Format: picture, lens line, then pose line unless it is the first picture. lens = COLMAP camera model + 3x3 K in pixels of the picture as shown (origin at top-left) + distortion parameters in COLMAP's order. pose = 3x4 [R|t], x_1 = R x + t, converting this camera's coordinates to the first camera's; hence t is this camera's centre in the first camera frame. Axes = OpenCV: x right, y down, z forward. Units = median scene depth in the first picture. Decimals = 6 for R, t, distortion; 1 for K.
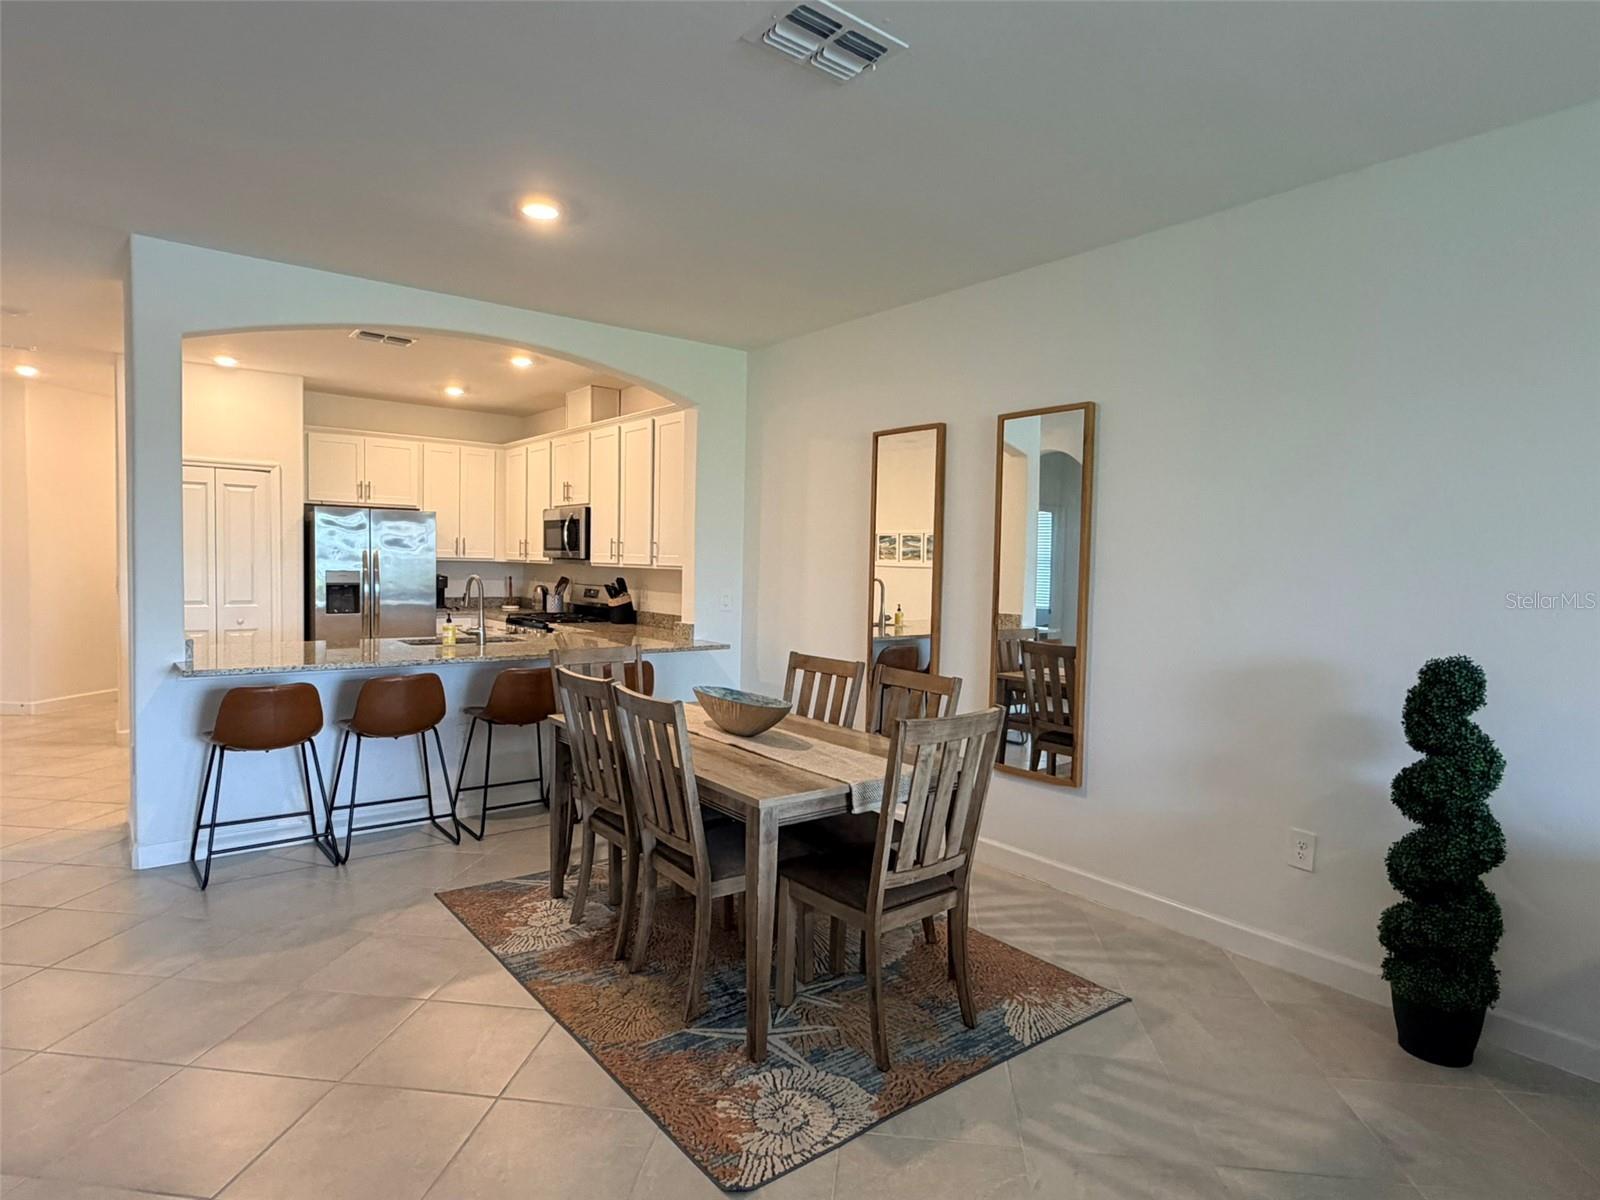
lens RADIAL K [[889.9, 0, 800.0], [0, 889.9, 600.0], [0, 0, 1]] dist [0.002612, -0.000262]
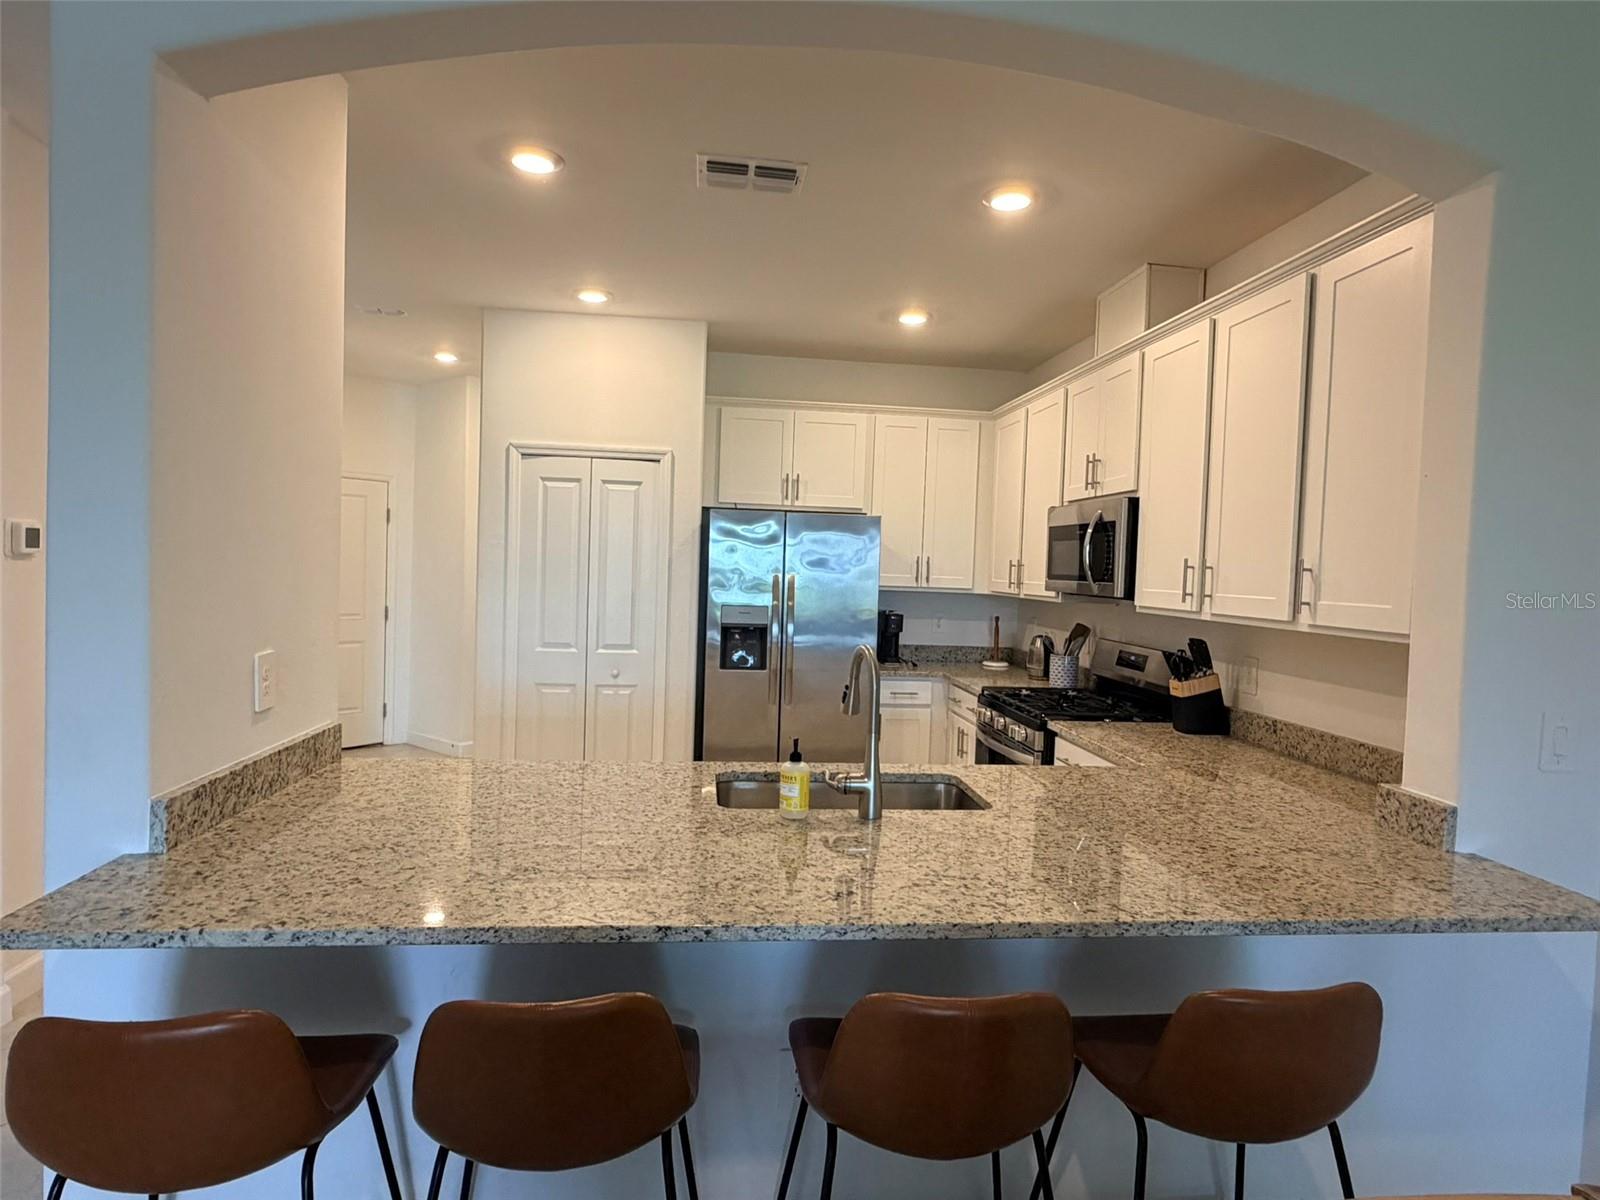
lens RADIAL K [[889.9, 0, 800.0], [0, 889.9, 600.0], [0, 0, 1]] dist [0.002612, -0.000262]
pose [[0.844480, 0.028937, -0.534805, -0.122738], [-0.040214, 0.999146, -0.009439, -0.032283], [0.534075, 0.029478, 0.844923, 0.458478]]
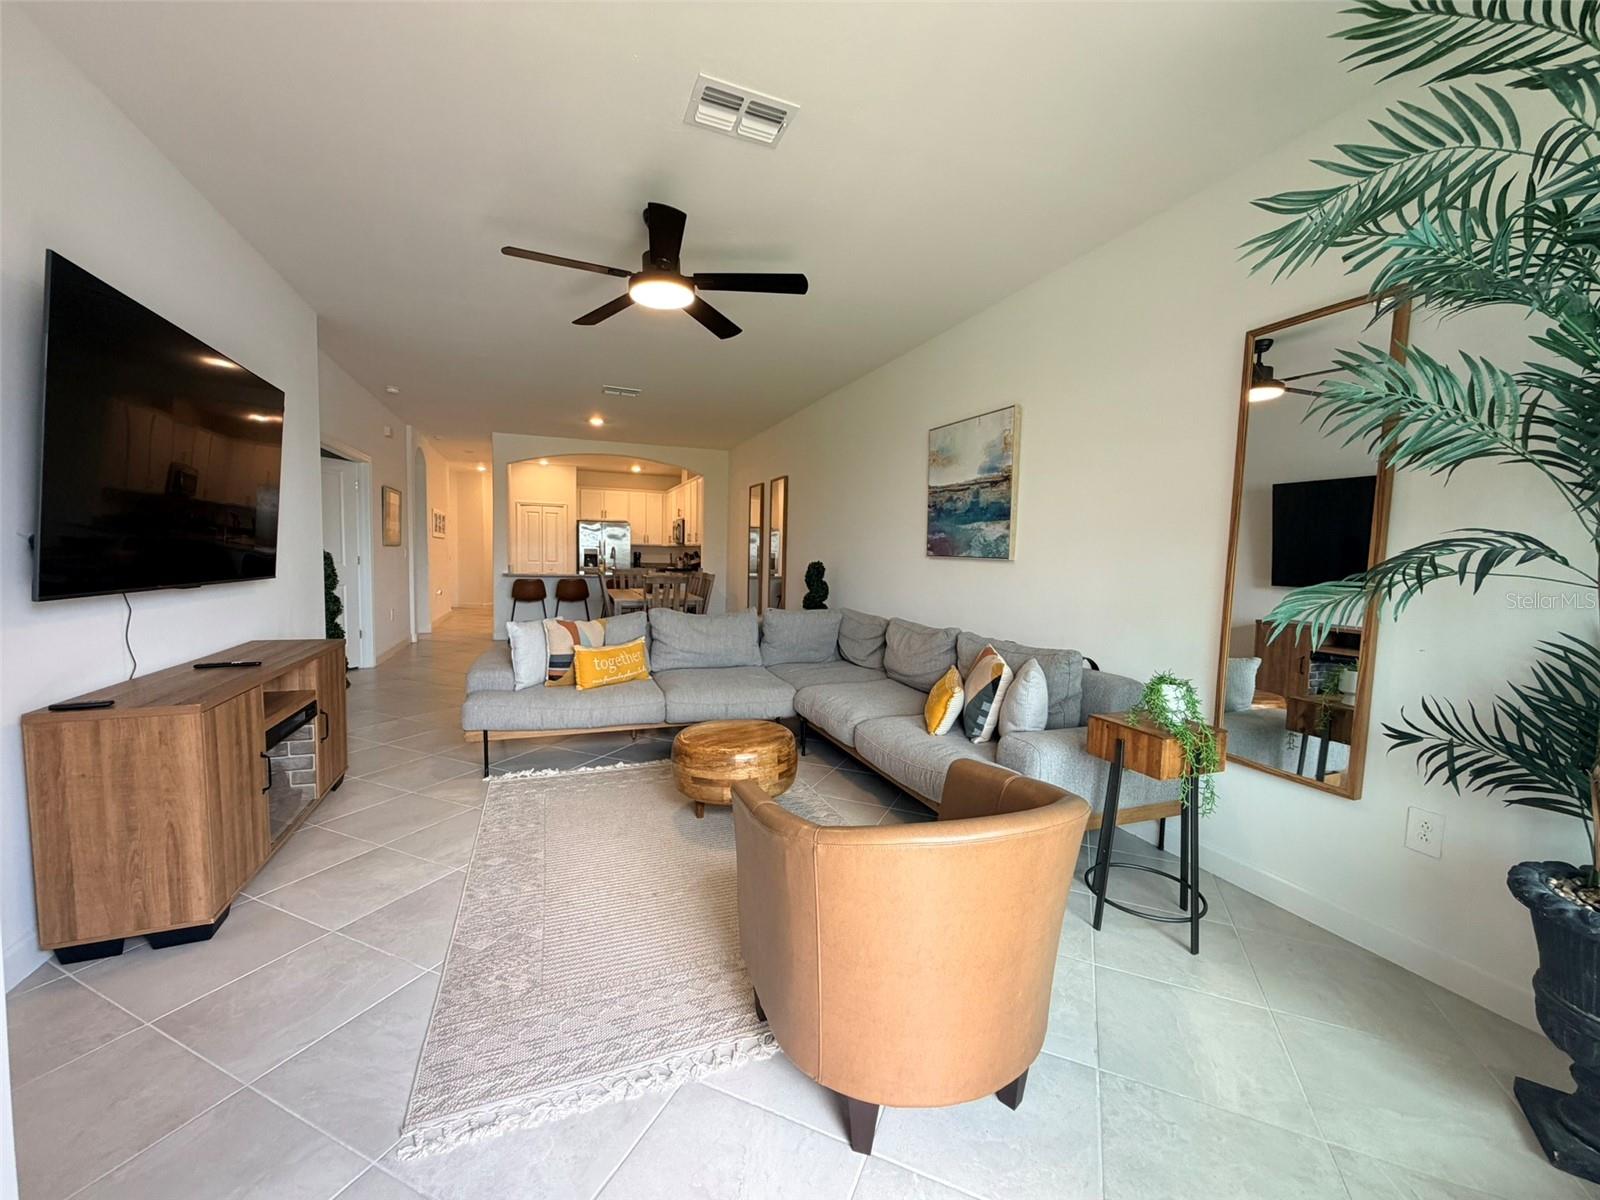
lens RADIAL K [[638.3, 0, 796.1], [0, 638.3, 598.5], [0, 0, 1]] dist [-0.000051, 0.000006]
pose [[0.951666, 0.024129, -0.306186, 0.518820], [-0.018993, 0.999625, 0.019740, 0.055430], [0.306548, -0.012971, 0.951767, -0.434008]]
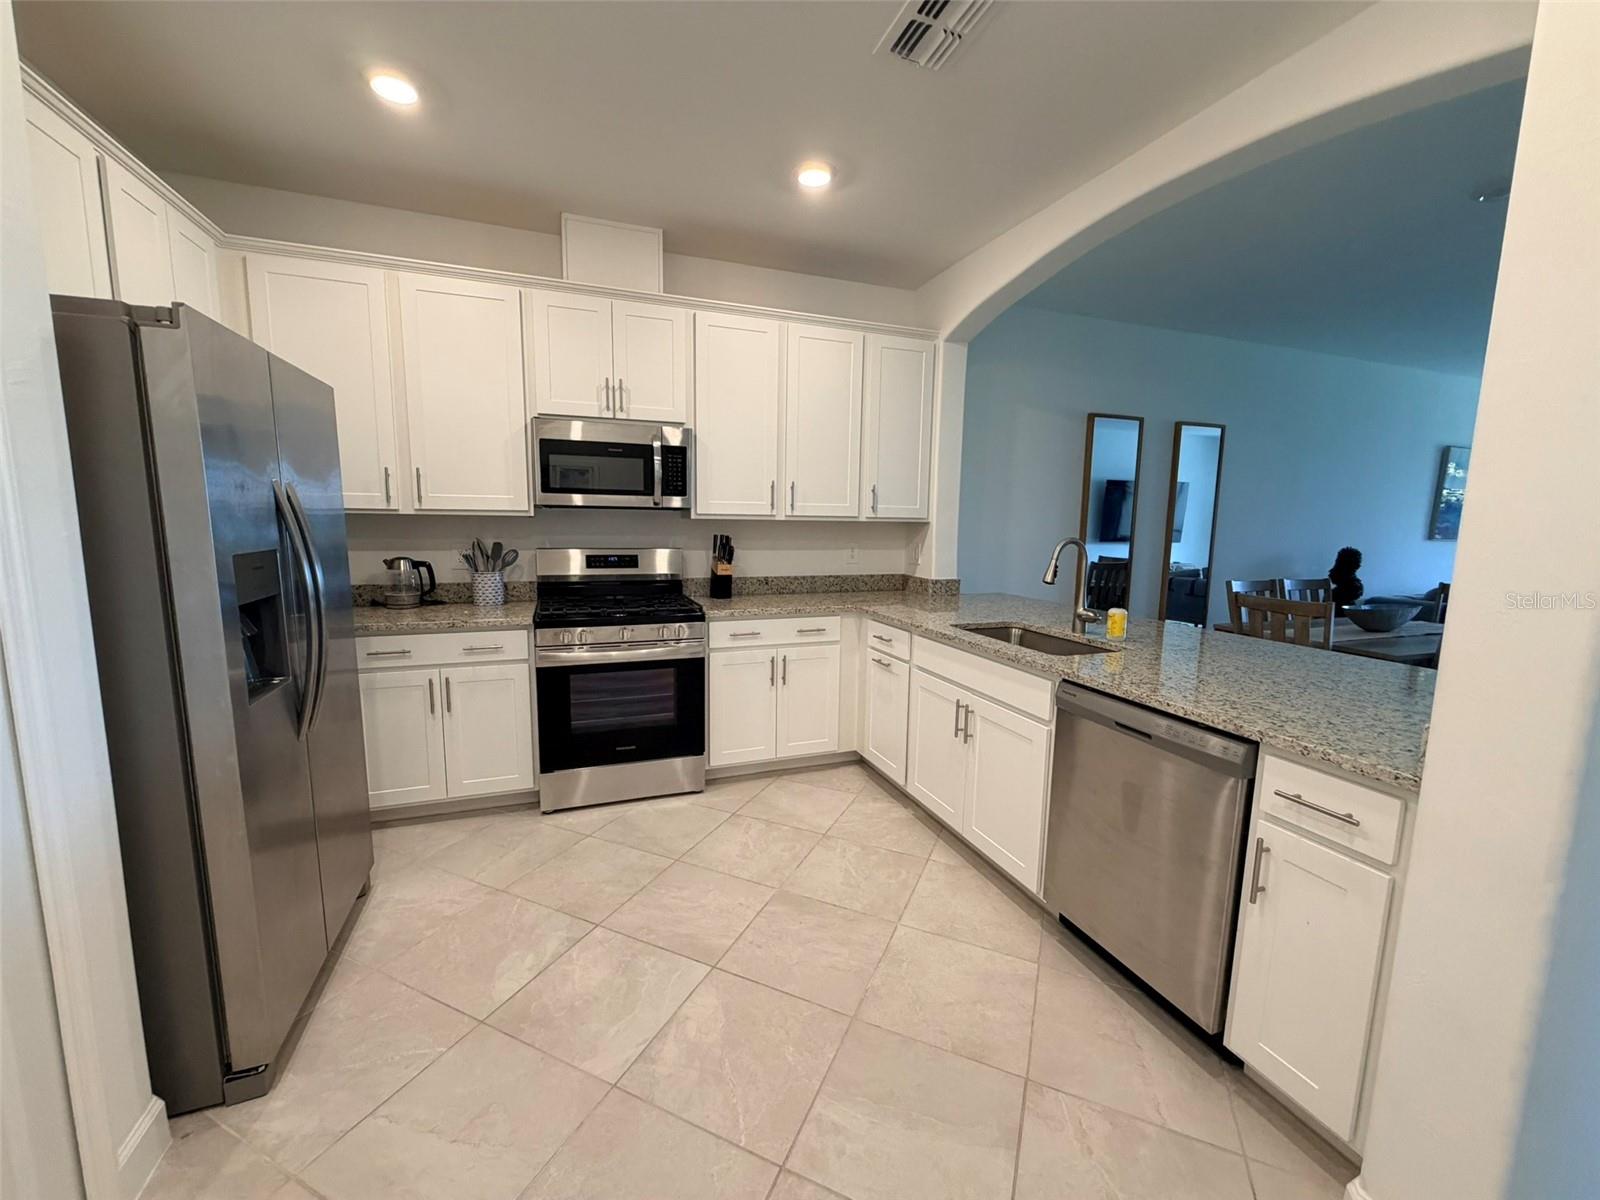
lens RADIAL K [[638.3, 0, 796.1], [0, 638.3, 598.5], [0, 0, 1]] dist [-0.000051, 0.000006]
pose [[0.337013, -0.132221, 0.932169, -0.661079], [0.027996, 0.991059, 0.130452, -0.038408], [-0.941084, -0.017867, 0.337702, 0.752113]]
